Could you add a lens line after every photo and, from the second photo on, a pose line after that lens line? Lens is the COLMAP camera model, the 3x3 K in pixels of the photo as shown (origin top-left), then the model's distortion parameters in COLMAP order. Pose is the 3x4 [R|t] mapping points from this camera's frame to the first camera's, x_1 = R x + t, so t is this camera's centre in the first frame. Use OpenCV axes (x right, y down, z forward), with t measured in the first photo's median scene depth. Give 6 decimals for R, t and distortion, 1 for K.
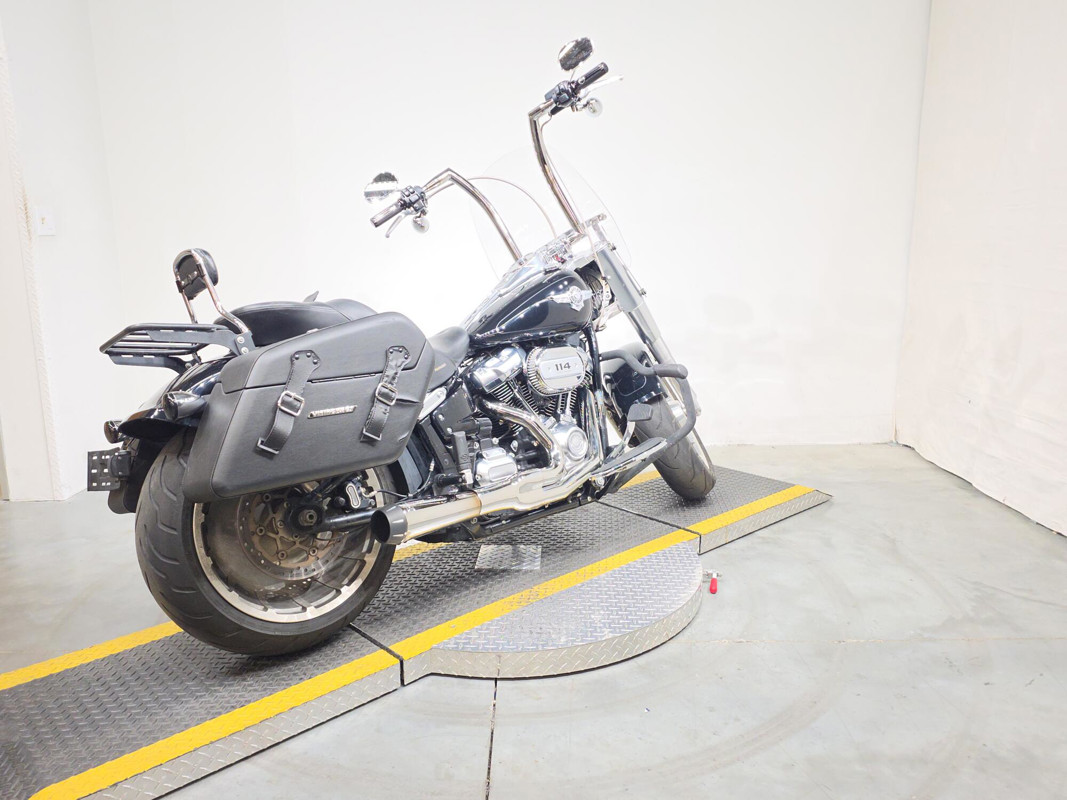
lens RADIAL K [[842.3, 0, 550.8], [0, 842.3, 402.7], [0, 0, 1]] dist [0.121100, 0.000117]
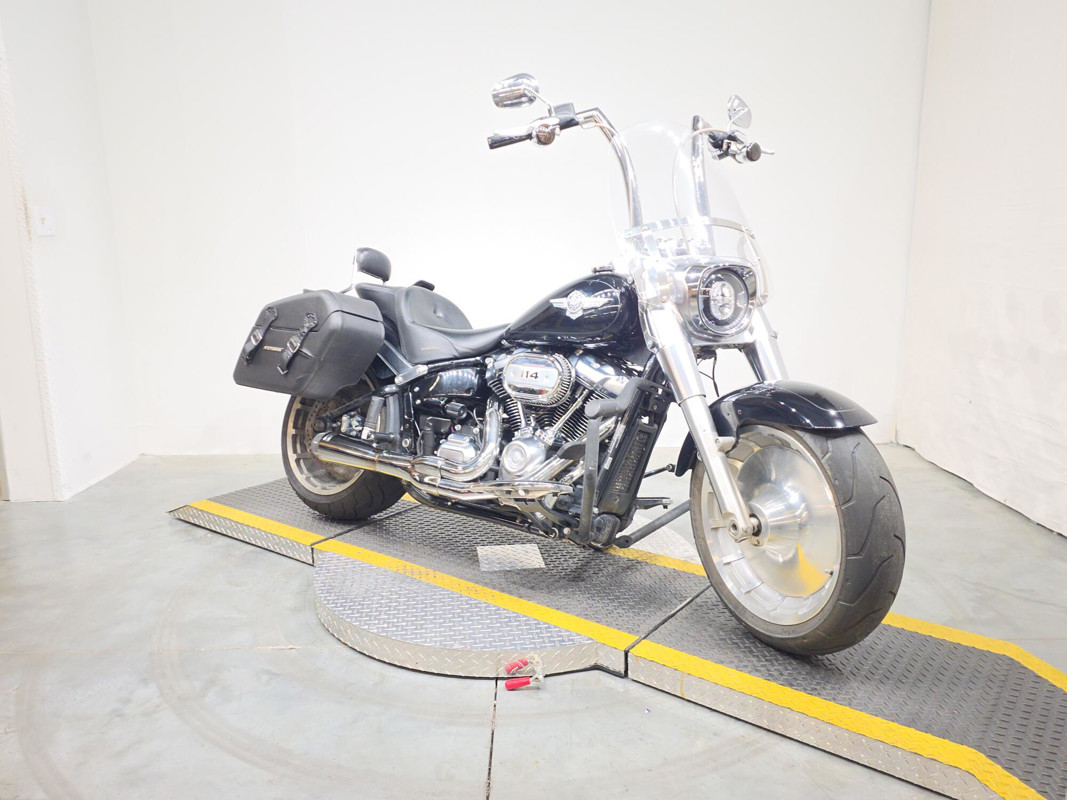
lens RADIAL K [[830.1, 0, 533.3], [0, 830.1, 419.7], [0, 0, 1]] dist [0.103787, -0.115015]
pose [[0.134687, 0.189125, -0.972672, 0.938461], [-0.202787, 0.966101, 0.159767, -0.146409], [0.969916, 0.175727, 0.168473, 0.887678]]
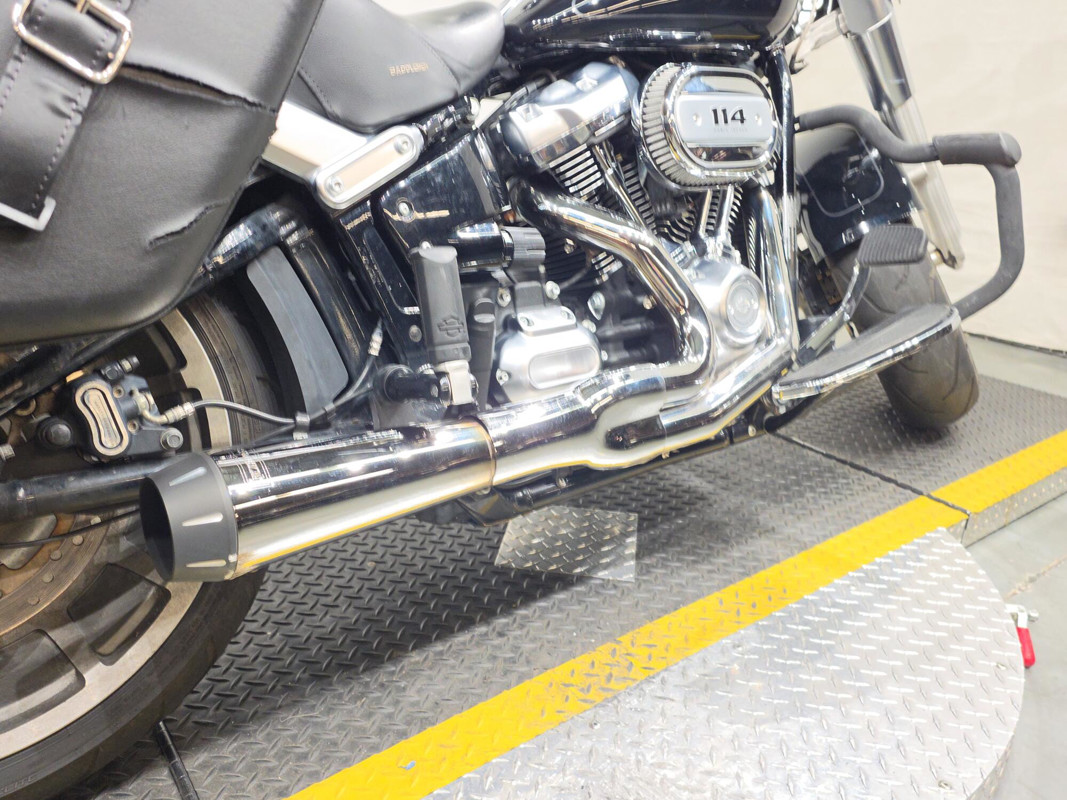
lens RADIAL K [[830.1, 0, 533.3], [0, 830.1, 419.7], [0, 0, 1]] dist [0.103787, -0.115015]
pose [[0.991681, 0.073980, -0.105340, -0.026891], [-0.054295, 0.982388, 0.178793, 0.035000], [0.116712, -0.171586, 0.978231, 0.579955]]
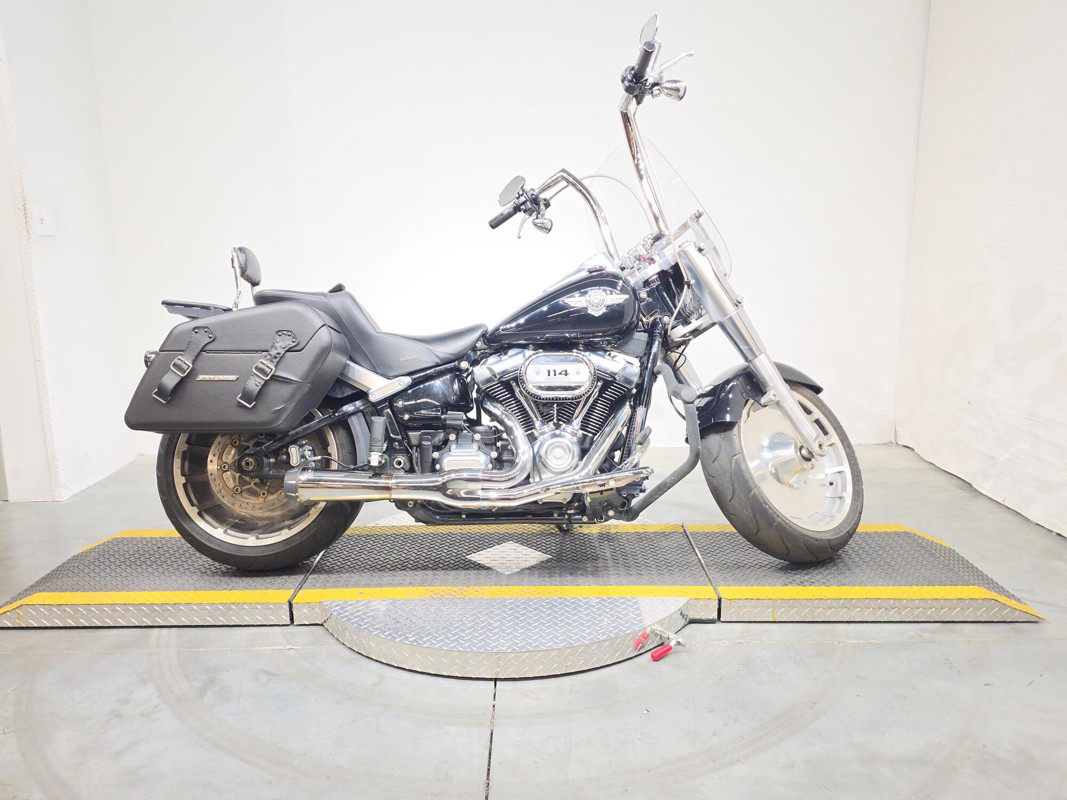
lens RADIAL K [[830.1, 0, 533.3], [0, 830.1, 419.7], [0, 0, 1]] dist [0.103787, -0.115015]
pose [[0.722120, 0.143586, -0.676703, 0.656772], [-0.132151, 0.988839, 0.068796, -0.053417], [0.679028, 0.039748, 0.733035, 0.306539]]
